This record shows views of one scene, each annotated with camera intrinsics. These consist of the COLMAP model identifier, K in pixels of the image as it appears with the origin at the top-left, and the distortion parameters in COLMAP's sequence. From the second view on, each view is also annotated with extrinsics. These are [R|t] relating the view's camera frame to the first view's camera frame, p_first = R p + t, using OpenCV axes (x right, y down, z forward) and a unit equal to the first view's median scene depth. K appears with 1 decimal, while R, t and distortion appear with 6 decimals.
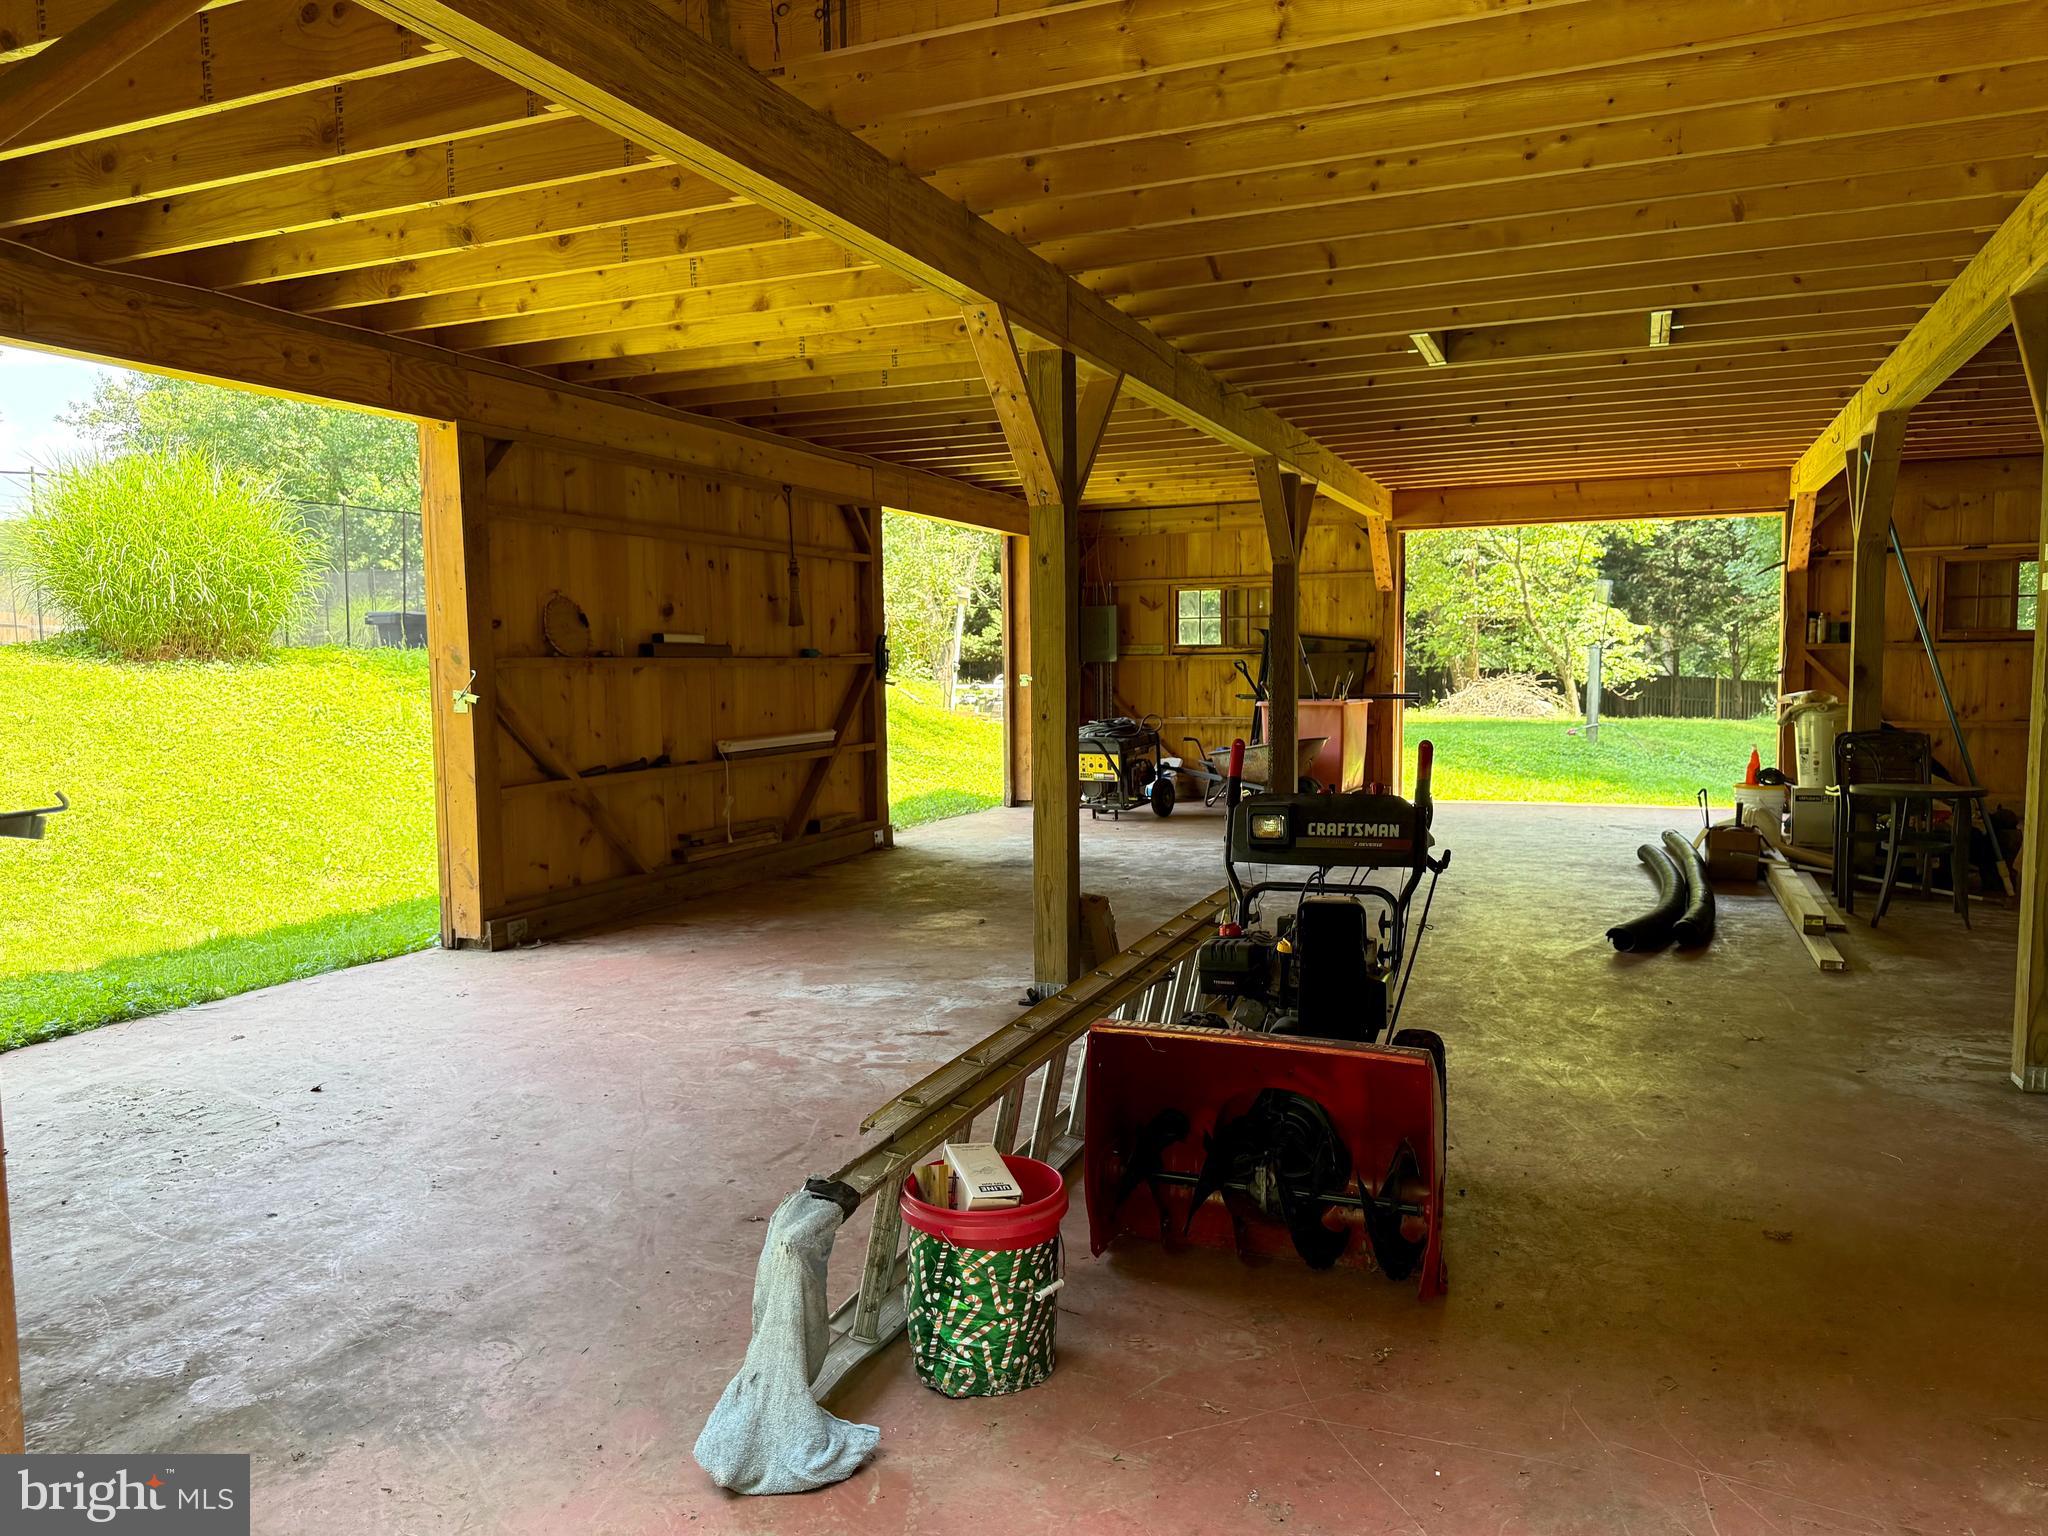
lens RADIAL K [[1443.6, 0, 1024.0], [0, 1443.6, 768.0], [0, 0, 1]] dist [0.052471, -0.082046]
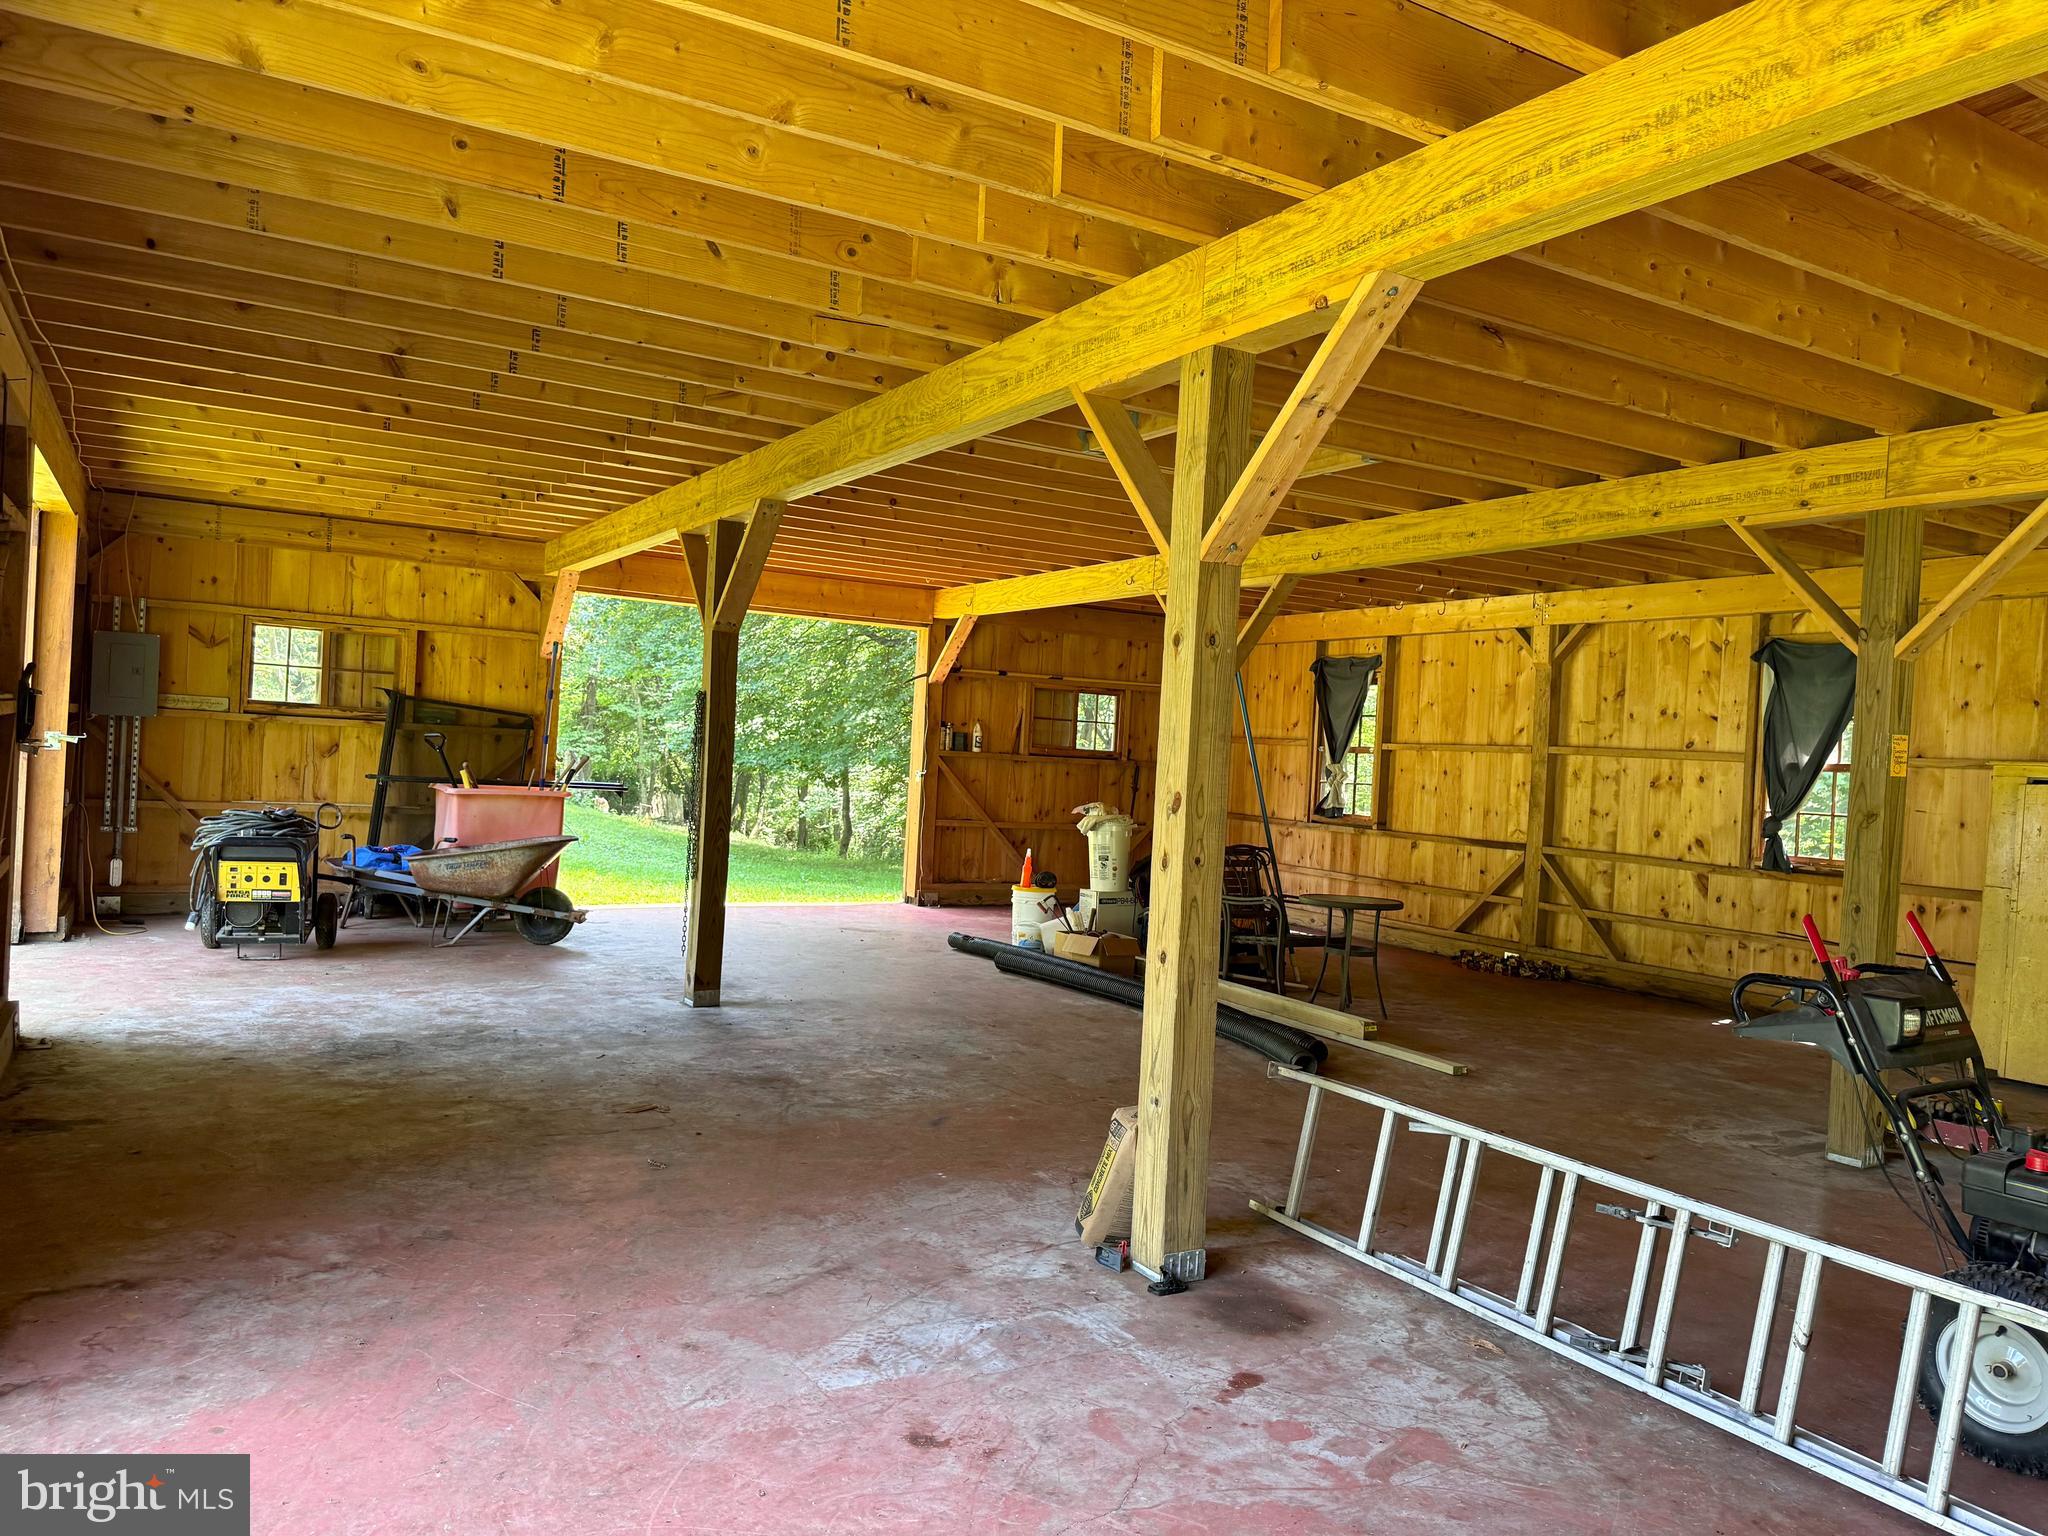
lens RADIAL K [[1443.6, 0, 1024.0], [0, 1443.6, 768.0], [0, 0, 1]] dist [0.052471, -0.082046]
pose [[0.597111, 0.038025, 0.801257, -0.626141], [-0.002770, 0.998968, -0.045343, -0.051925], [-0.802154, 0.024855, 0.596600, 0.686942]]
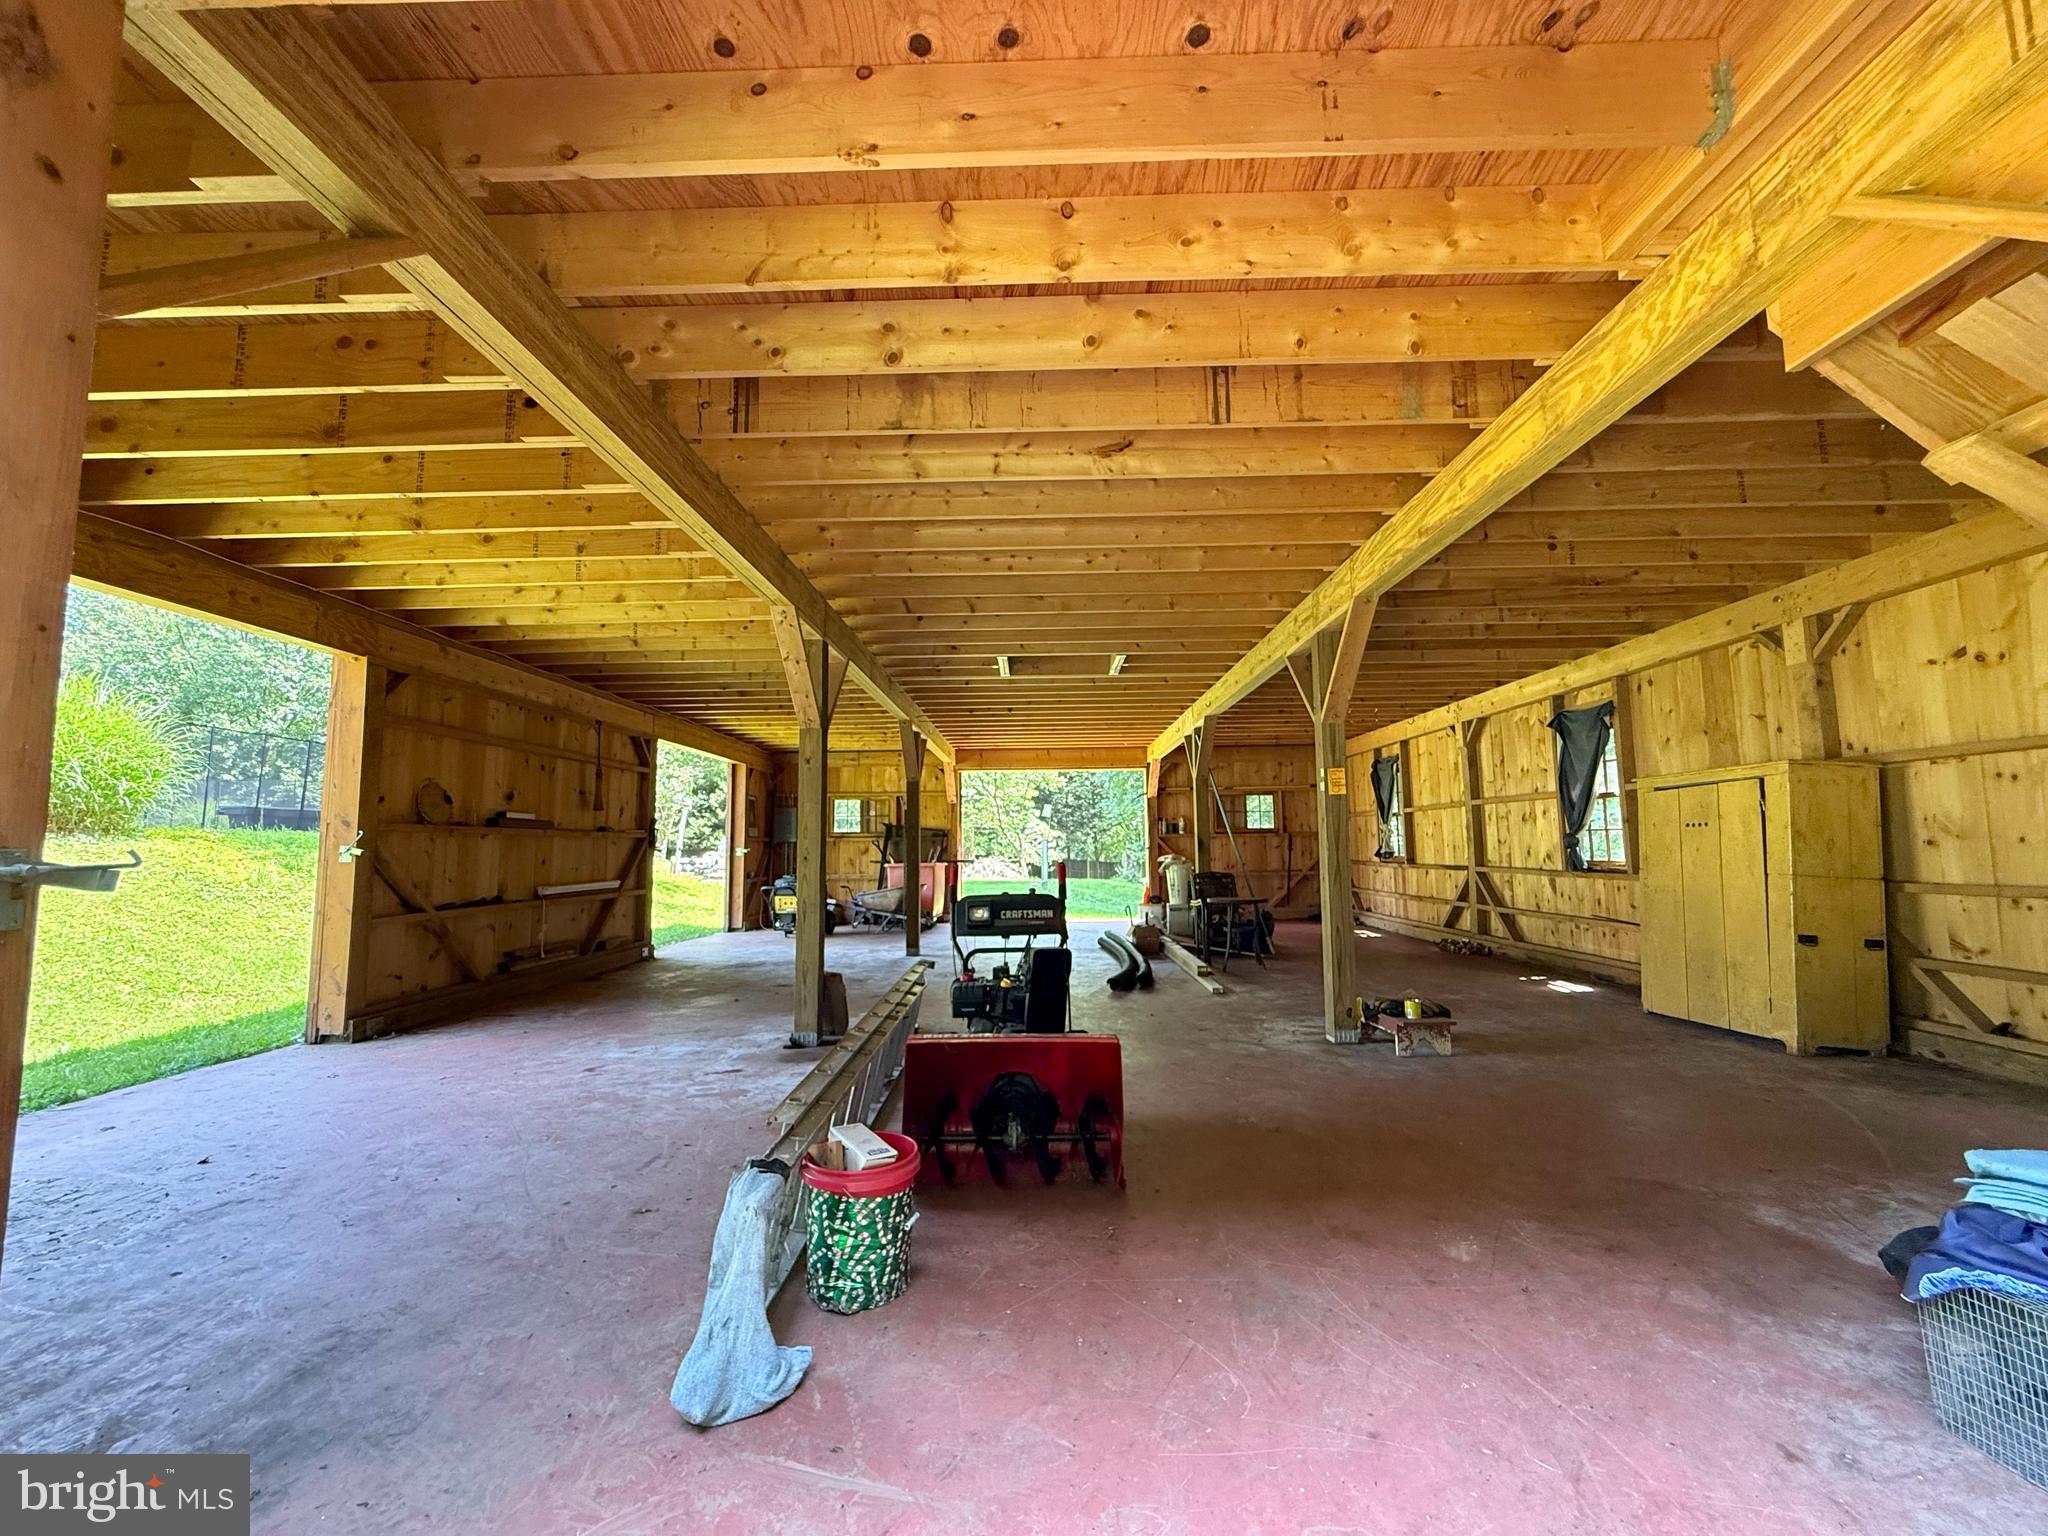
lens RADIAL K [[814.2, 0, 1024.0], [0, 814.2, 768.0], [0, 0, 1]] dist [-0.000020, -0.000392]
pose [[0.931031, 0.039163, 0.362833, -0.094168], [0.025319, 0.984898, -0.171277, 0.027183], [-0.364062, 0.168651, 0.915978, 0.066852]]
